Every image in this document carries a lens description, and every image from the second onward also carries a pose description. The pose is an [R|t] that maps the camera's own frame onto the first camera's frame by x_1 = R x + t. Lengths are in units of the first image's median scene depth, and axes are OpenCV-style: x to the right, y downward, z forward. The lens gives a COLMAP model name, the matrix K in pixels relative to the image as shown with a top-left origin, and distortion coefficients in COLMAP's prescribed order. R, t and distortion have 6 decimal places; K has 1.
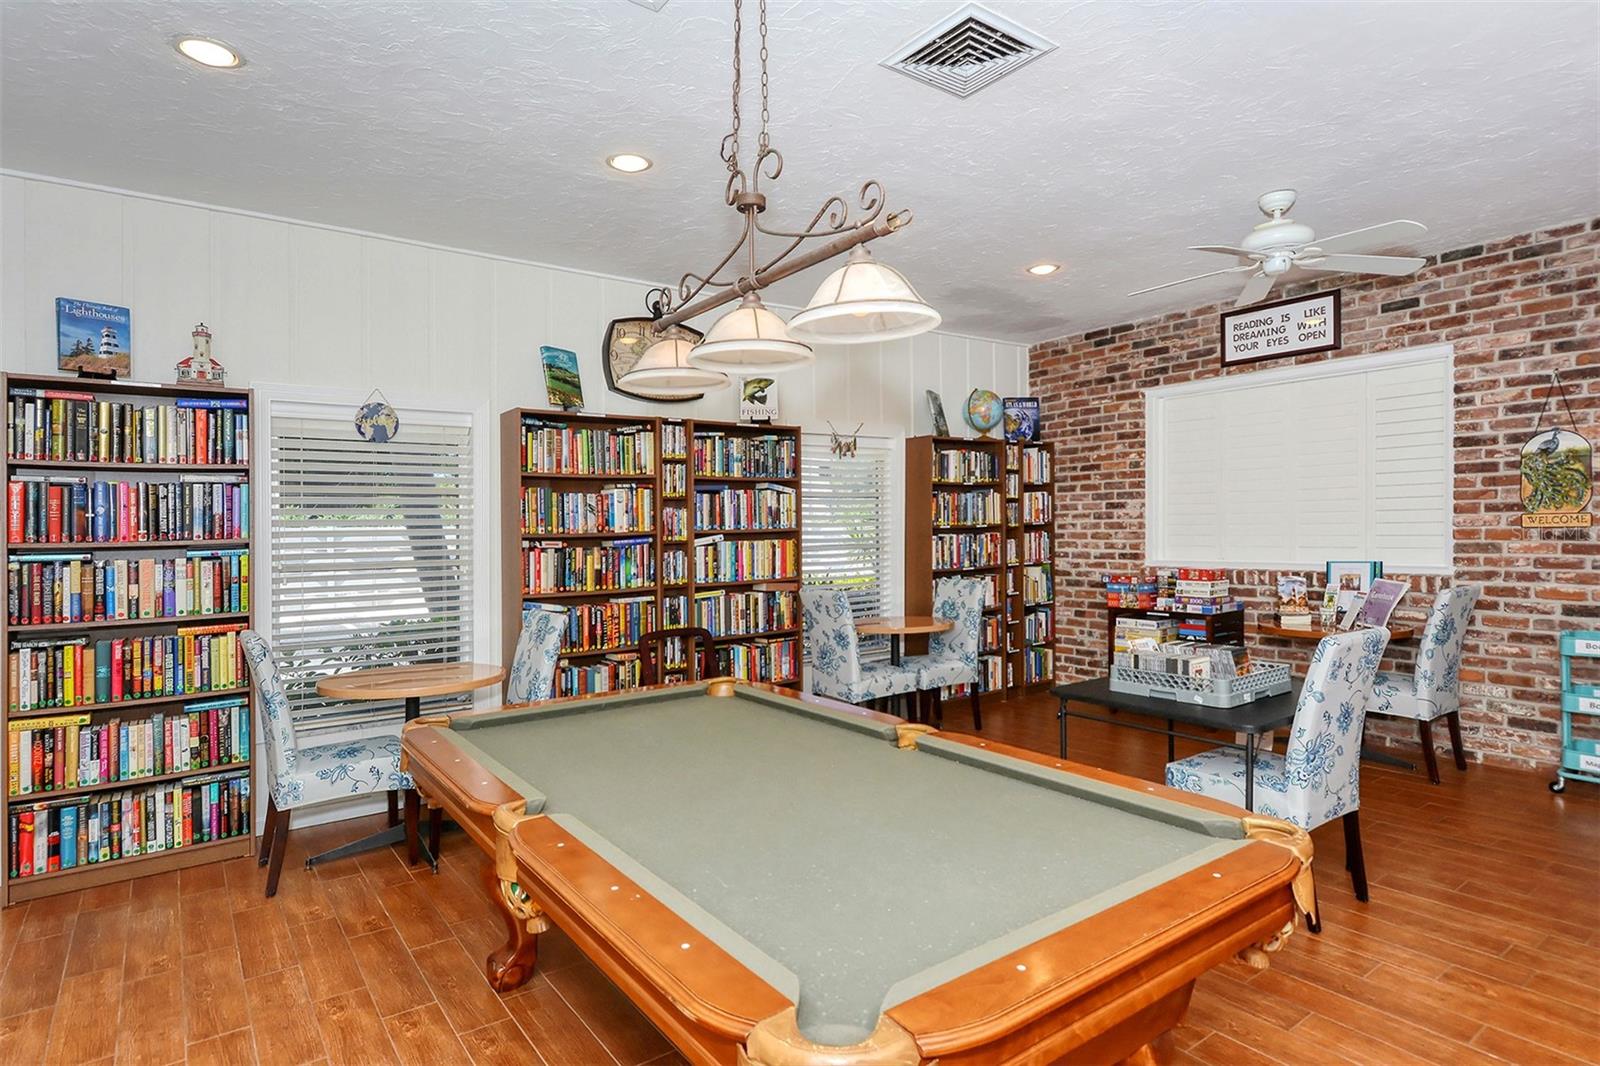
lens RADIAL K [[864.2, 0, 808.4], [0, 864.2, 530.1], [0, 0, 1]] dist [0.013717, -0.000896]
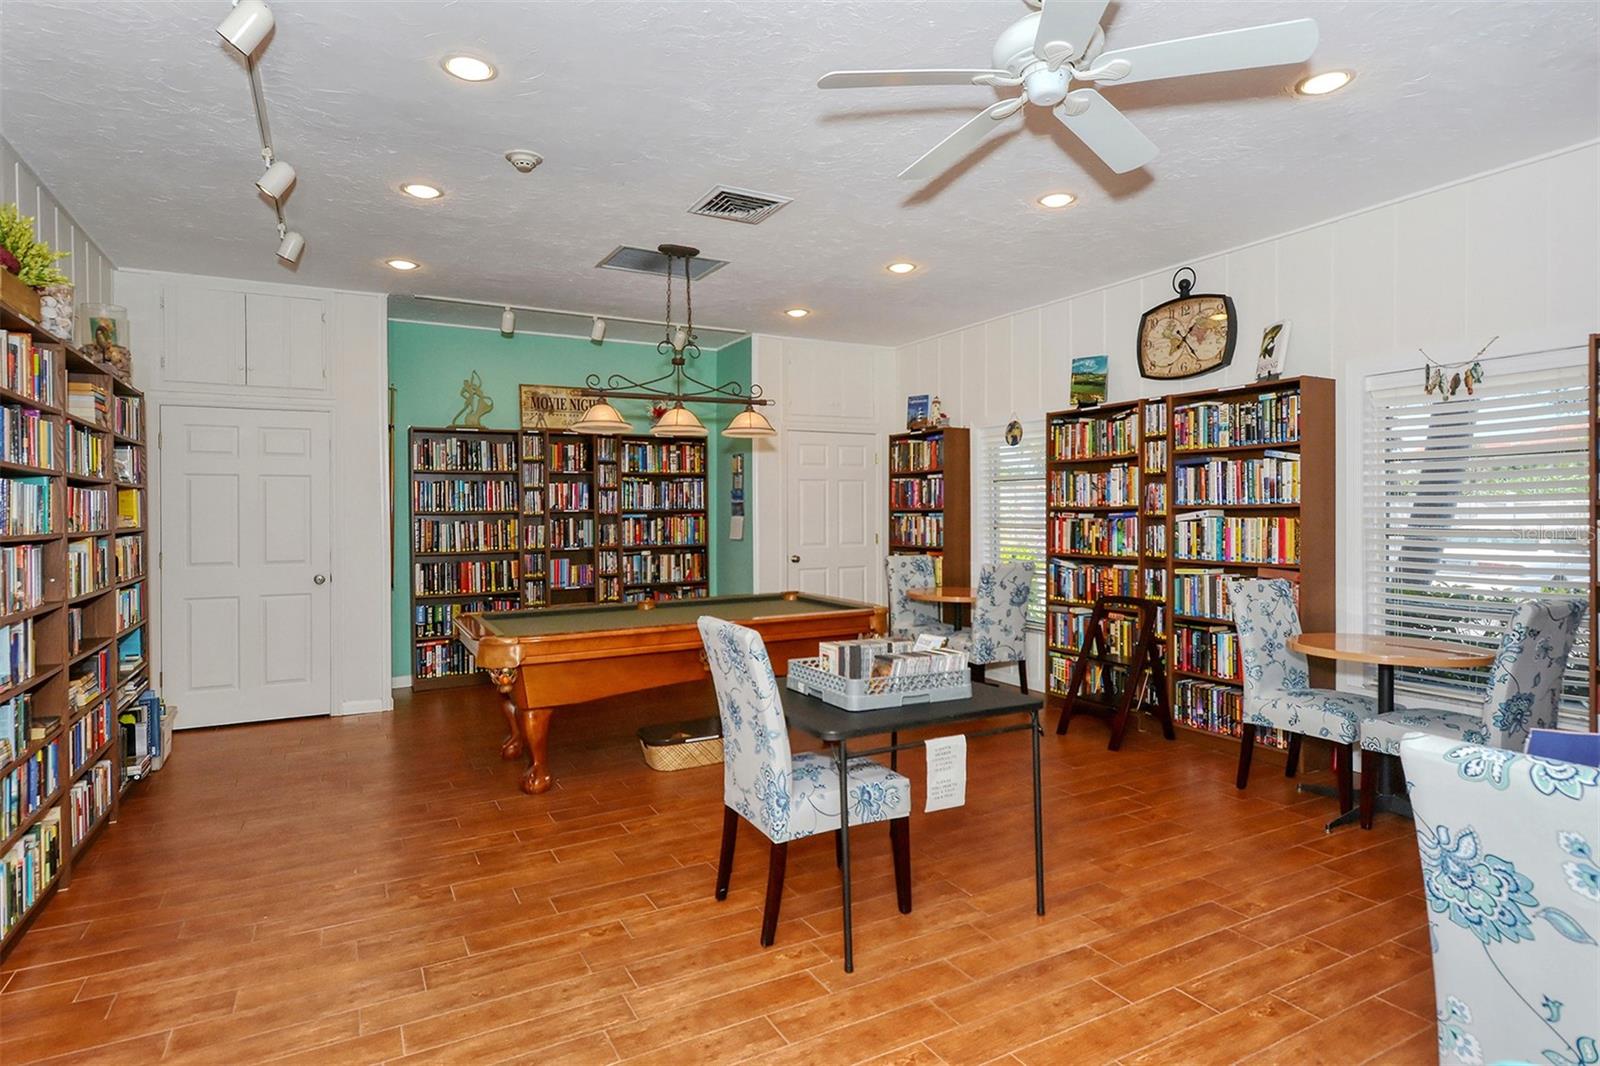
lens RADIAL K [[863.4, 0, 806.8], [0, 863.4, 493.7], [0, 0, 1]] dist [-0.004601, -0.000601]
pose [[-0.141196, 0.000085, -0.989982, 0.927273], [0.006005, 0.999982, -0.000771, -0.014850], [0.989963, -0.006053, -0.141194, 0.728553]]
